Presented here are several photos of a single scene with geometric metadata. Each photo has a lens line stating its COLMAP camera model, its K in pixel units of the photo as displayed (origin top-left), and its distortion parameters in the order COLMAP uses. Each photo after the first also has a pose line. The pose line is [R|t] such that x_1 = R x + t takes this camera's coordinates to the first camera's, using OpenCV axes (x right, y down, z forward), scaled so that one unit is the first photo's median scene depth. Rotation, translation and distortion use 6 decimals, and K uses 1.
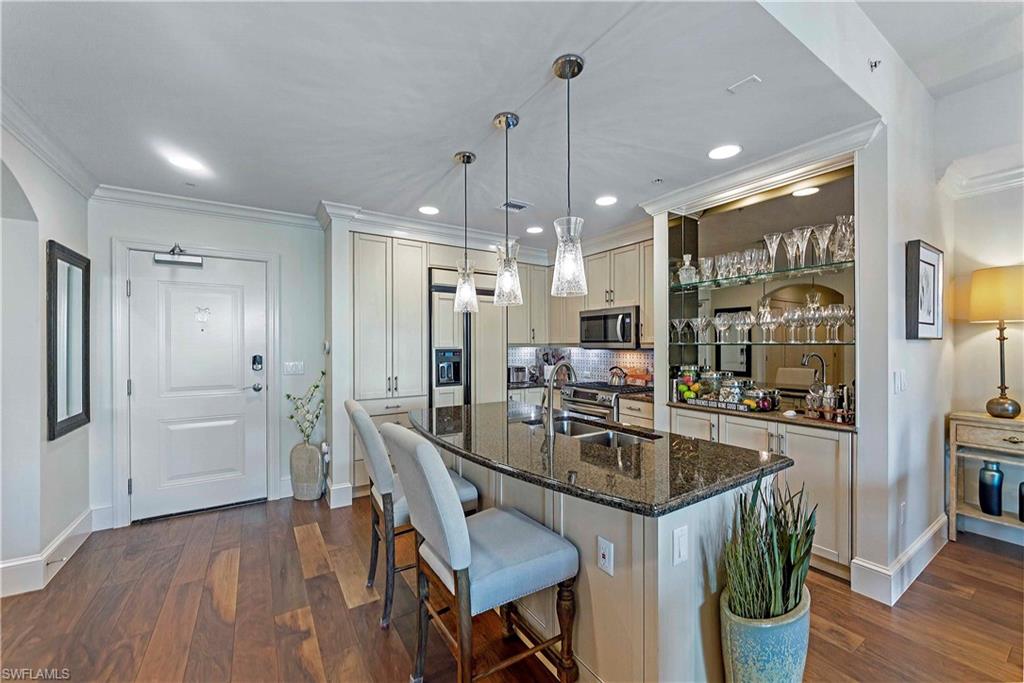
lens RADIAL K [[394.4, 0, 514.9], [0, 394.4, 347.2], [0, 0, 1]] dist [0.002571, -0.000012]
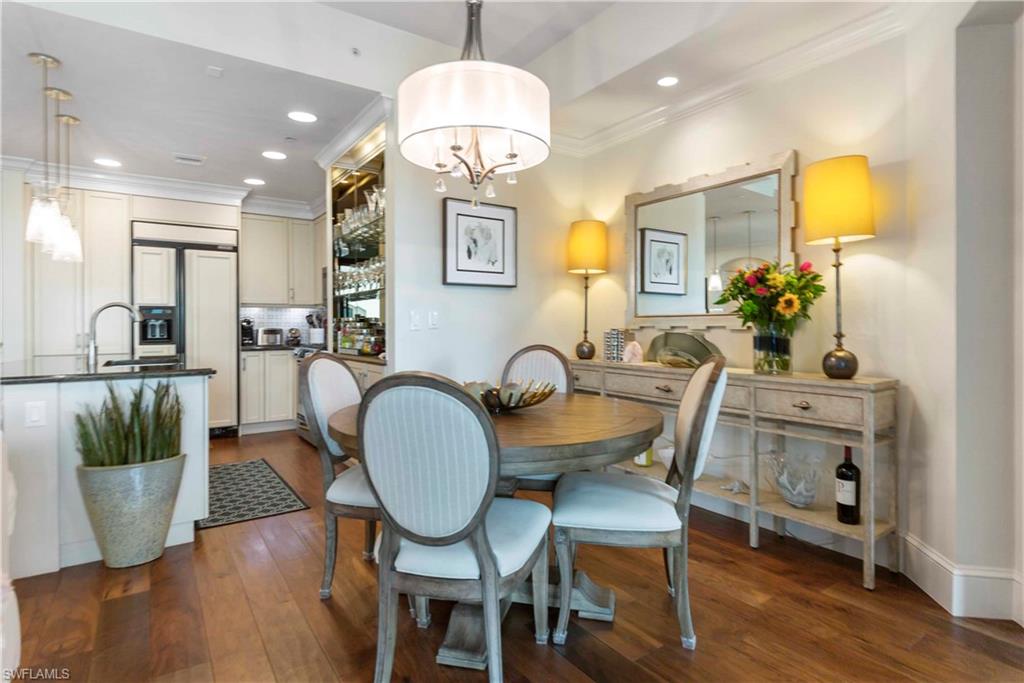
lens RADIAL K [[528.9, 0, 517.5], [0, 528.9, 333.6], [0, 0, 1]] dist [-0.003064, -0.000327]
pose [[0.999483, -0.002813, 0.032044, 0.683711], [0.002538, 0.999960, 0.008625, 0.064438], [-0.032067, -0.008539, 0.999449, -0.318262]]
